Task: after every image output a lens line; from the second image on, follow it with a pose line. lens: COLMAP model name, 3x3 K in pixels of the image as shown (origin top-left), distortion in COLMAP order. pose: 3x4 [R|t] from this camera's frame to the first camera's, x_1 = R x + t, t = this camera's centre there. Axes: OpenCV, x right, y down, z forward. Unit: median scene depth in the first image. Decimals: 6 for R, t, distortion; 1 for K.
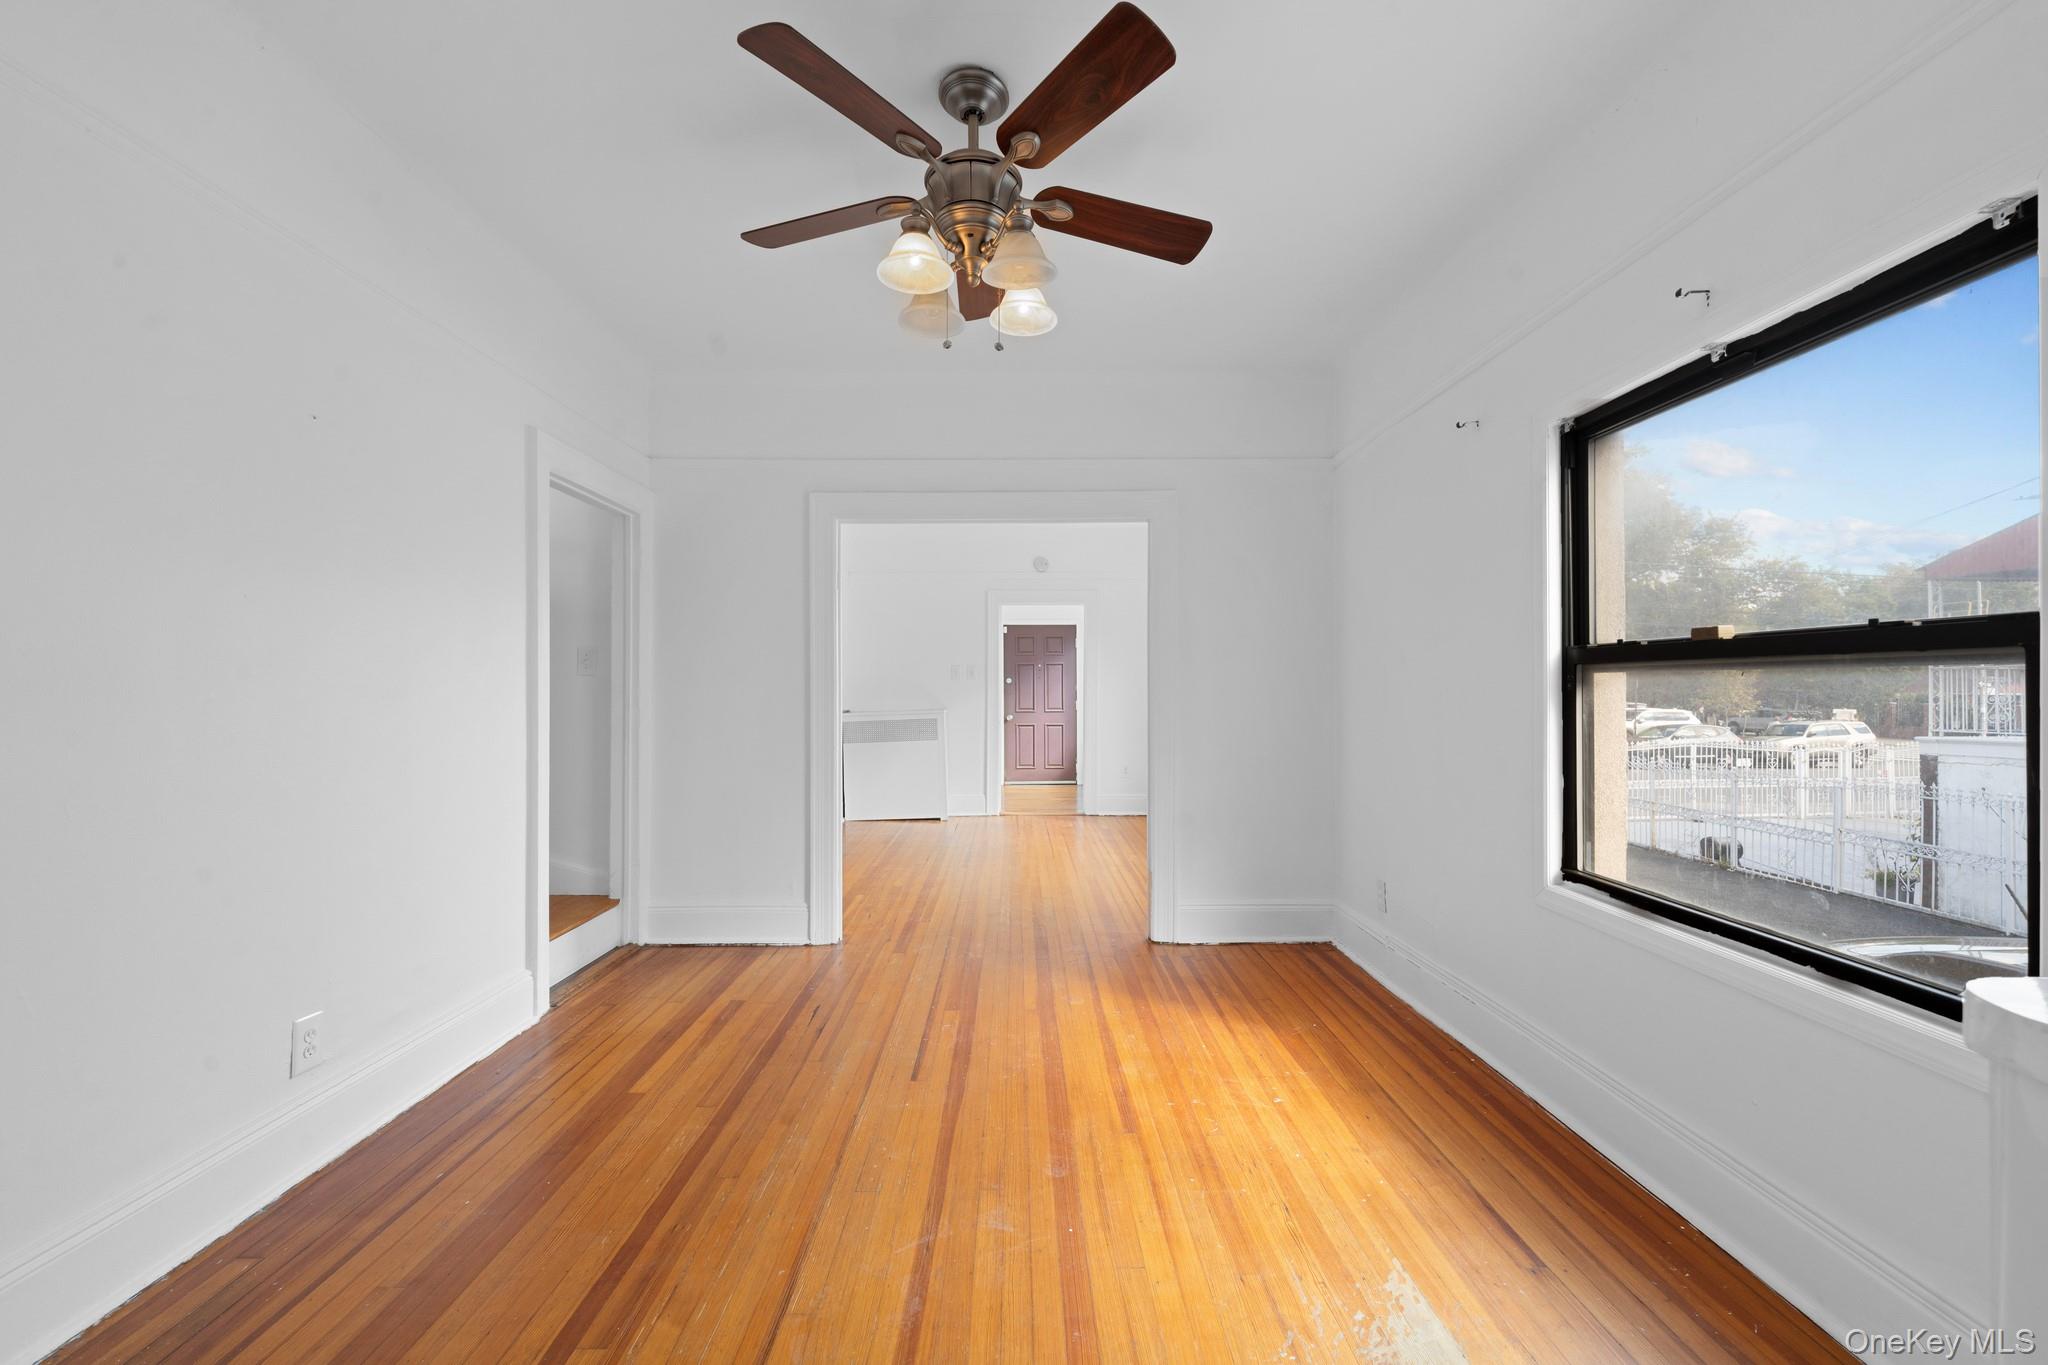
lens RADIAL K [[834.0, 0, 1024.0], [0, 834.0, 682.5], [0, 0, 1]] dist [-0.001718, -0.000580]
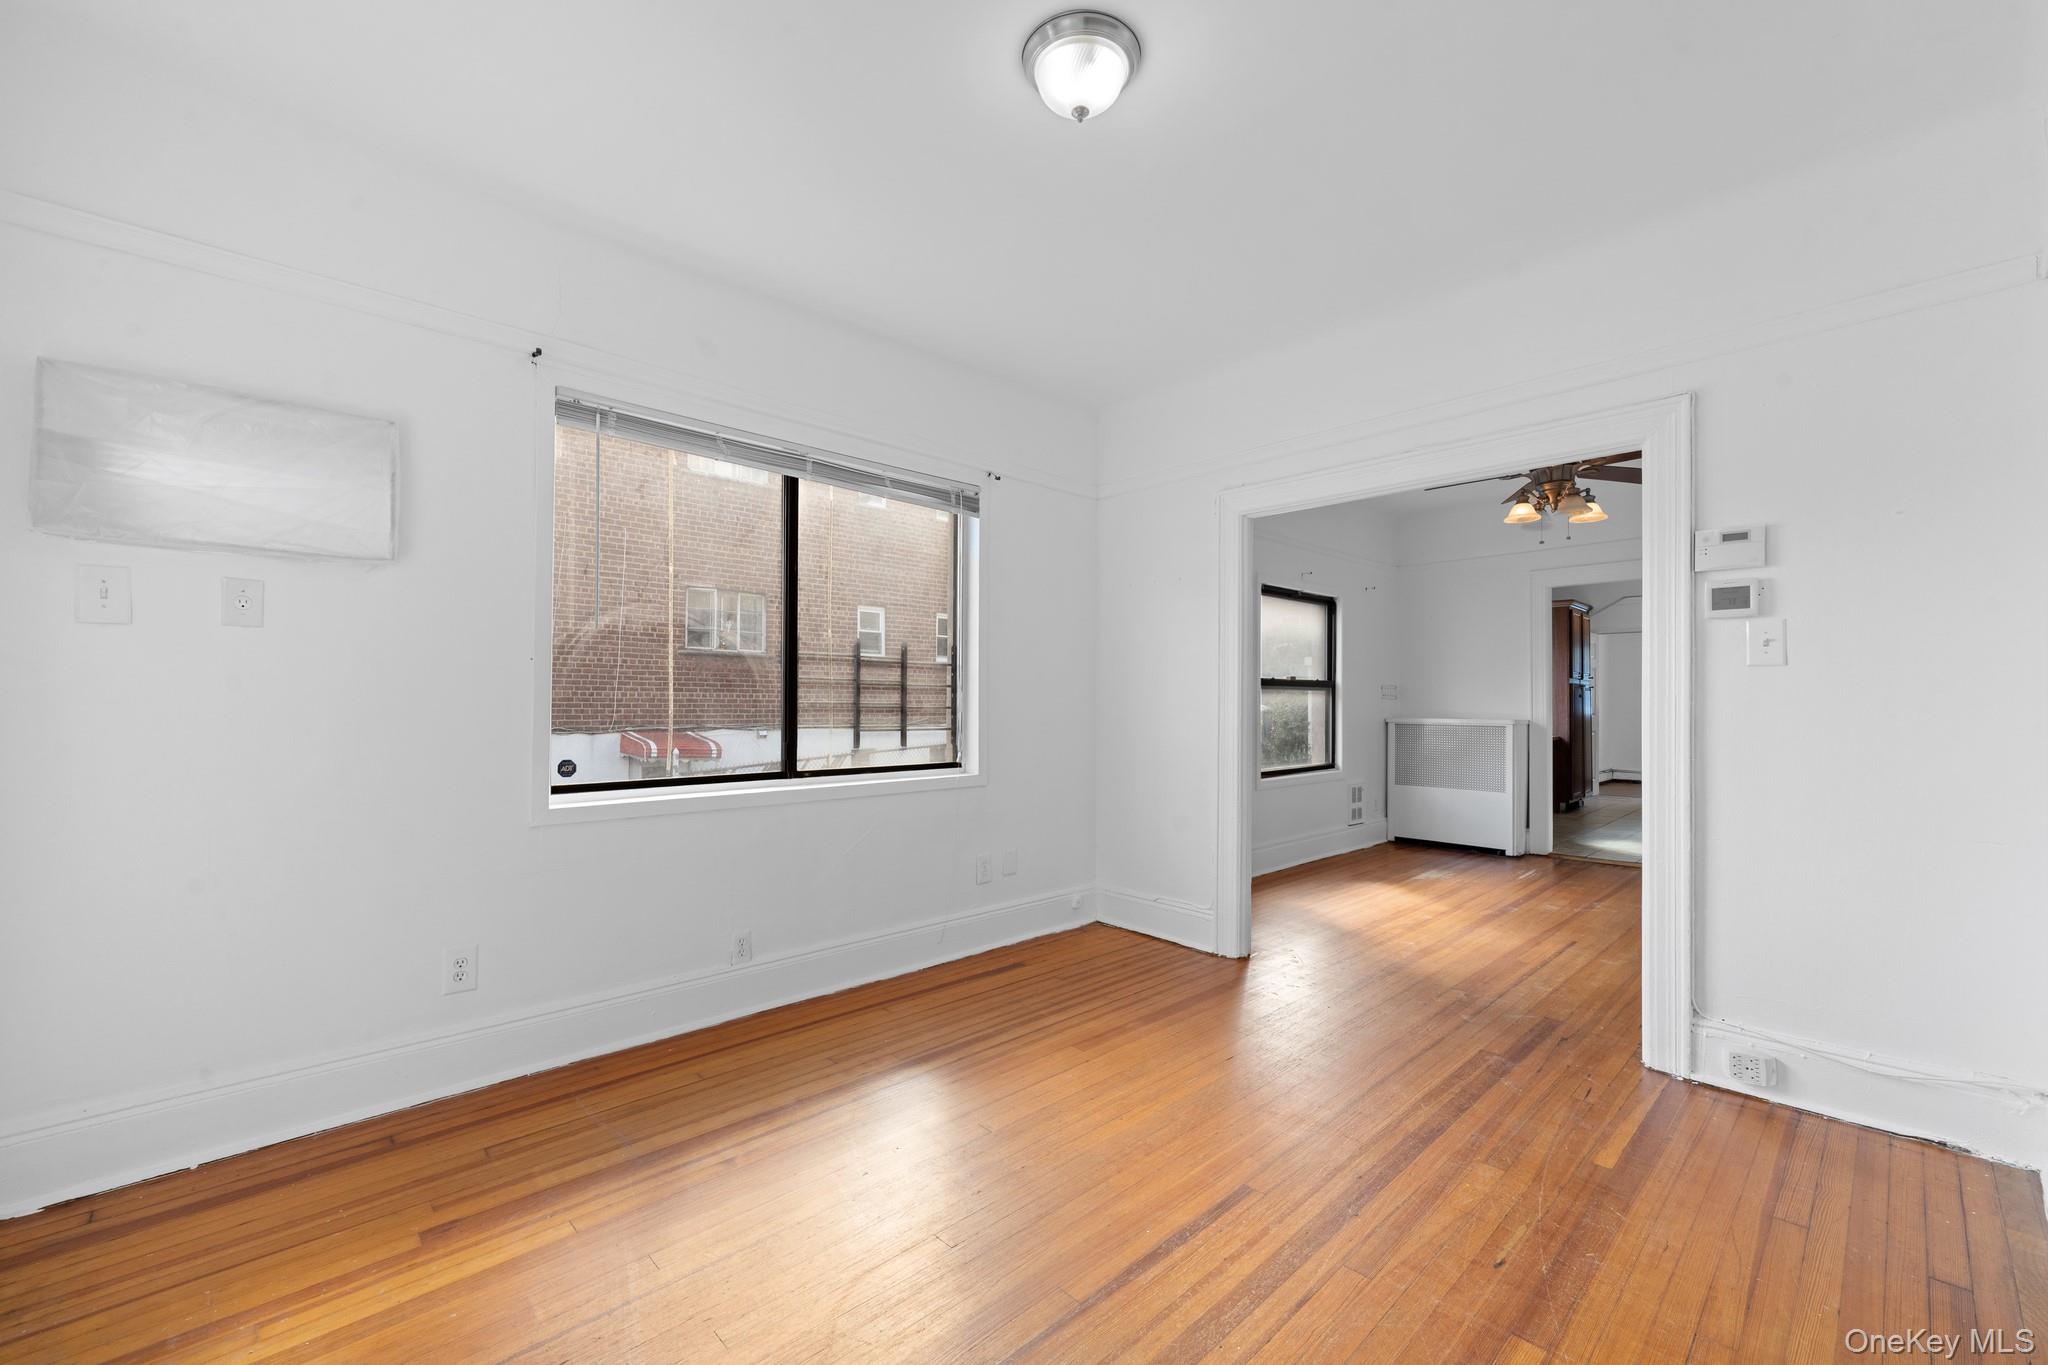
lens RADIAL K [[834.0, 0, 1024.0], [0, 834.0, 682.5], [0, 0, 1]] dist [-0.001718, -0.000580]
pose [[-0.679578, 0.008832, 0.733550, -0.717345], [-0.013779, 0.999597, -0.024801, 0.050342], [-0.733474, -0.026962, -0.679183, 3.514418]]
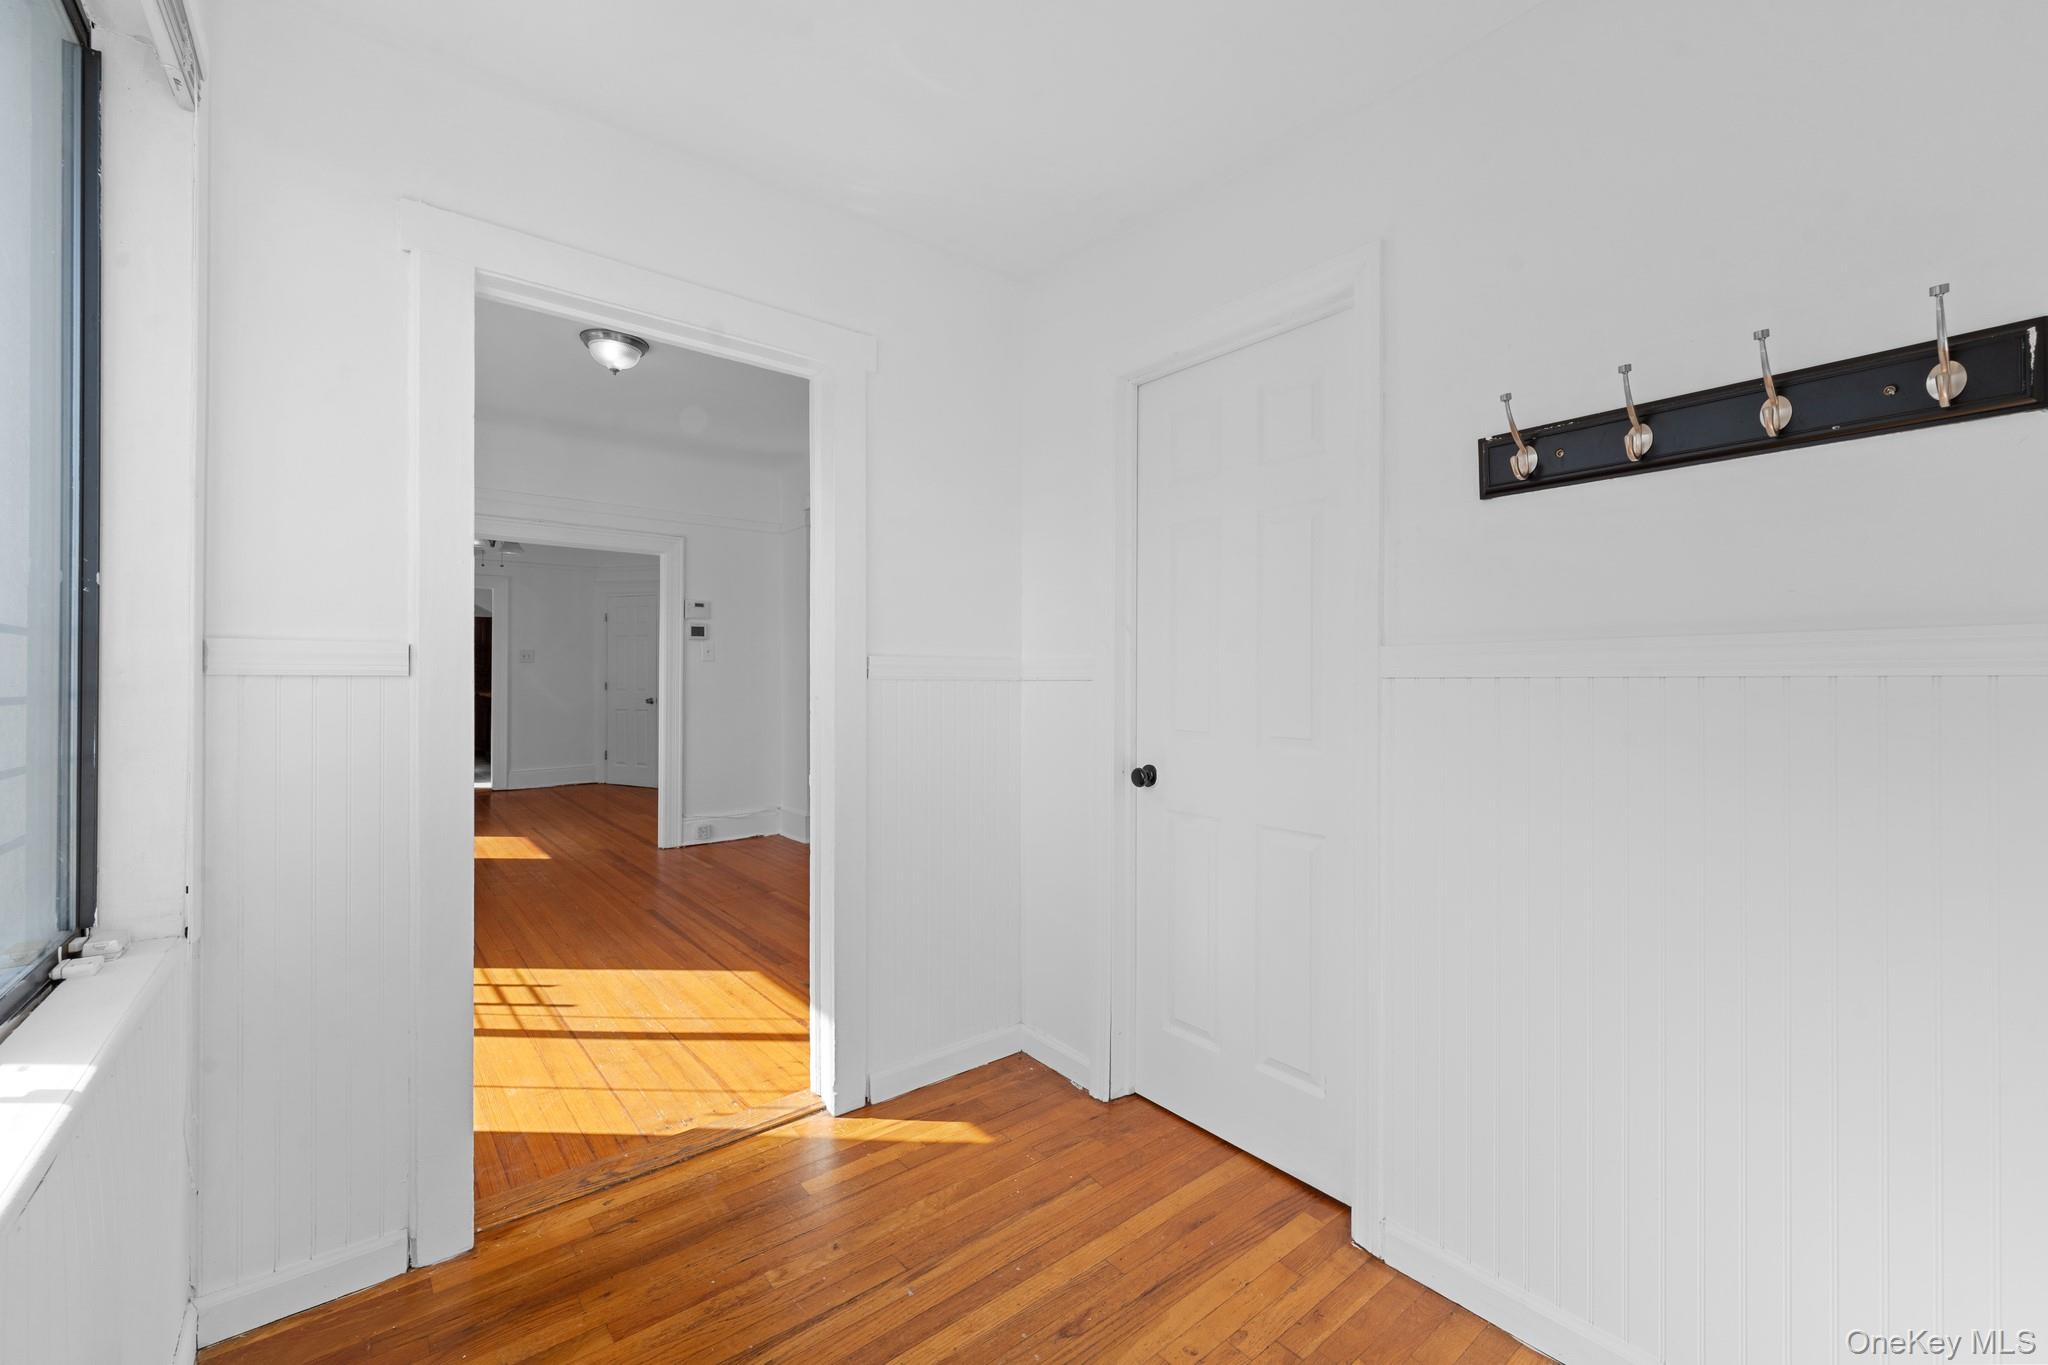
lens RADIAL K [[832.6, 0, 1027.1], [0, 832.6, 666.6], [0, 0, 1]] dist [-0.001081, -0.000180]
pose [[-0.779121, -0.010259, -0.626789, 0.352252], [0.001981, 0.999821, -0.018827, 0.055557], [0.626870, -0.015910, -0.778961, 4.796050]]
